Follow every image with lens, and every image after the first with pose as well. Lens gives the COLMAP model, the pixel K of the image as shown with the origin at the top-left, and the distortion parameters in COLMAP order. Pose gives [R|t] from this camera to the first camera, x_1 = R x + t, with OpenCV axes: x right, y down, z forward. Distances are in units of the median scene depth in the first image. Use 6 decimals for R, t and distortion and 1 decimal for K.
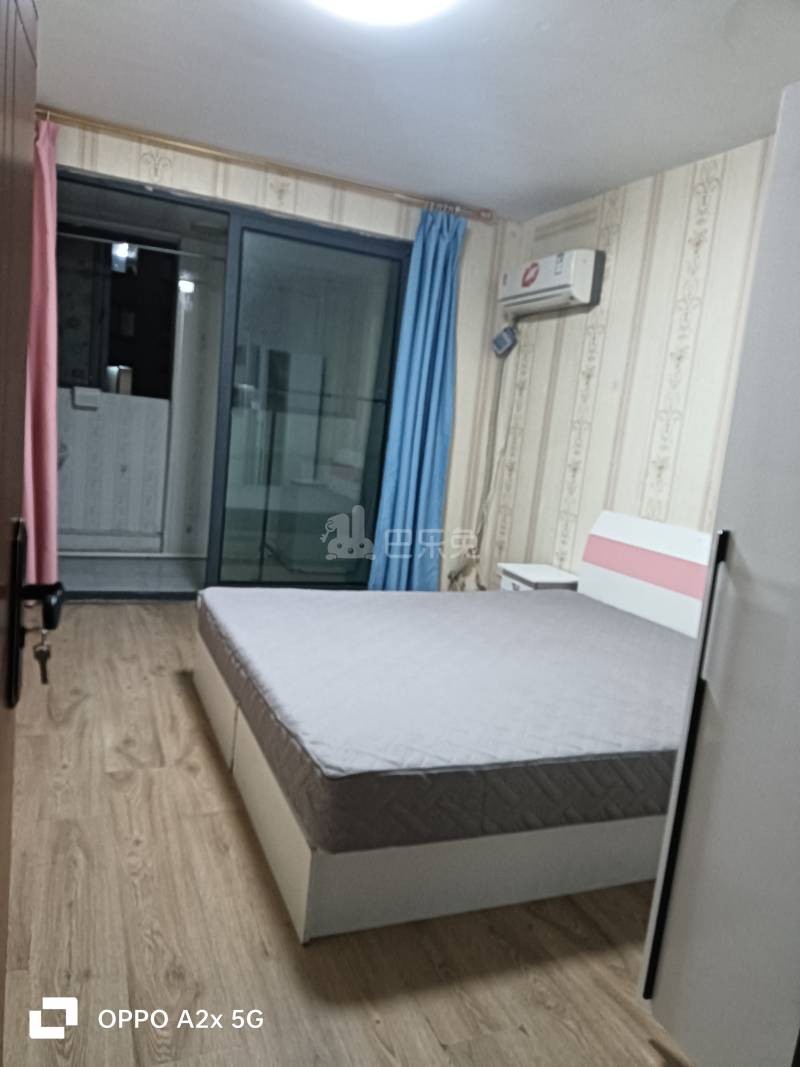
lens RADIAL K [[772.3, 0, 399.6], [0, 772.3, 537.3], [0, 0, 1]] dist [0.030741, -0.045747]
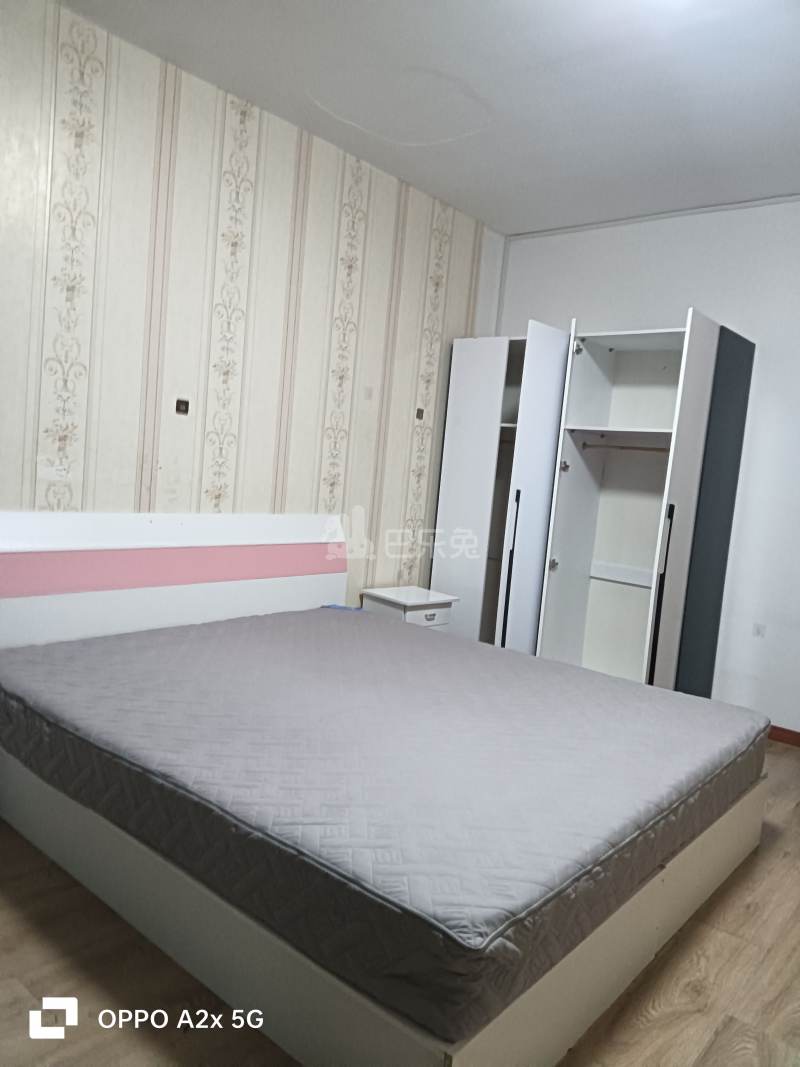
lens RADIAL K [[772.3, 0, 401.6], [0, 772.3, 532.9], [0, 0, 1]] dist [0.030741, -0.045747]
pose [[-0.445879, -0.219772, 0.867694, -0.418970], [-0.005659, 0.970062, 0.242792, -0.166550], [-0.895075, 0.103346, -0.433774, 0.948014]]
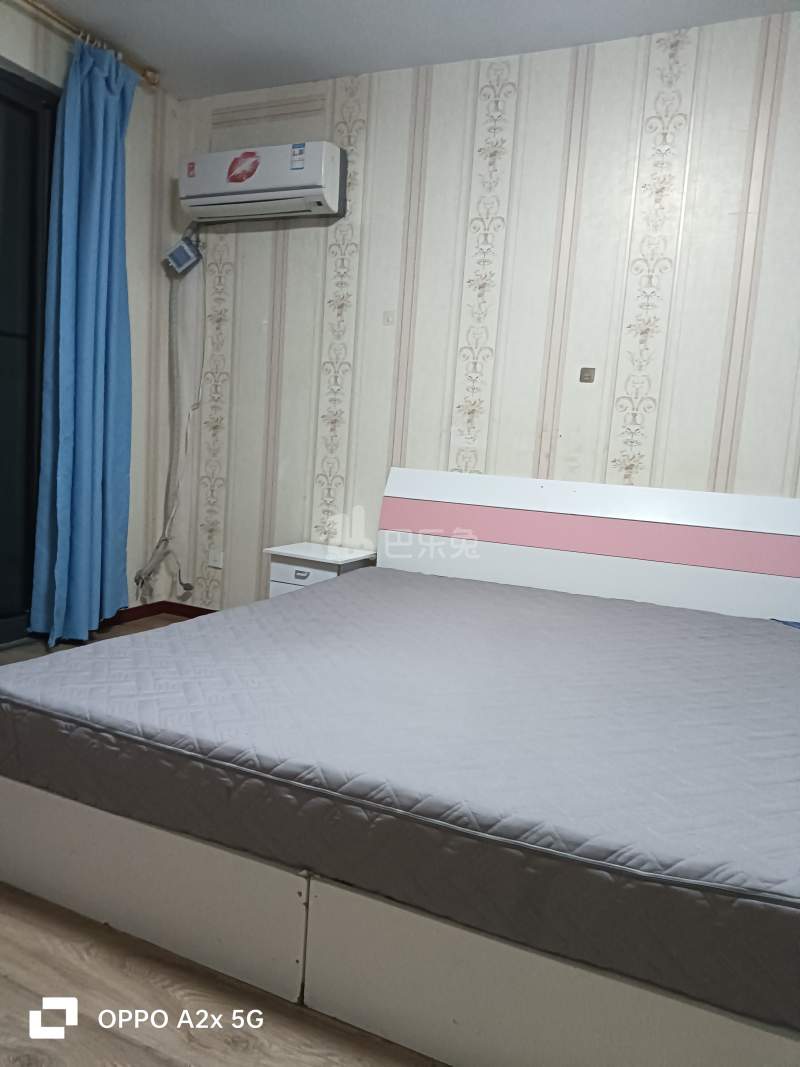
lens RADIAL K [[772.3, 0, 400.6], [0, 772.3, 539.7], [0, 0, 1]] dist [0.030741, -0.045747]
pose [[0.737830, -0.126396, 0.663047, -0.293559], [0.104417, 0.991859, 0.072883, -0.016767], [-0.666861, 0.015458, 0.745022, 0.366324]]
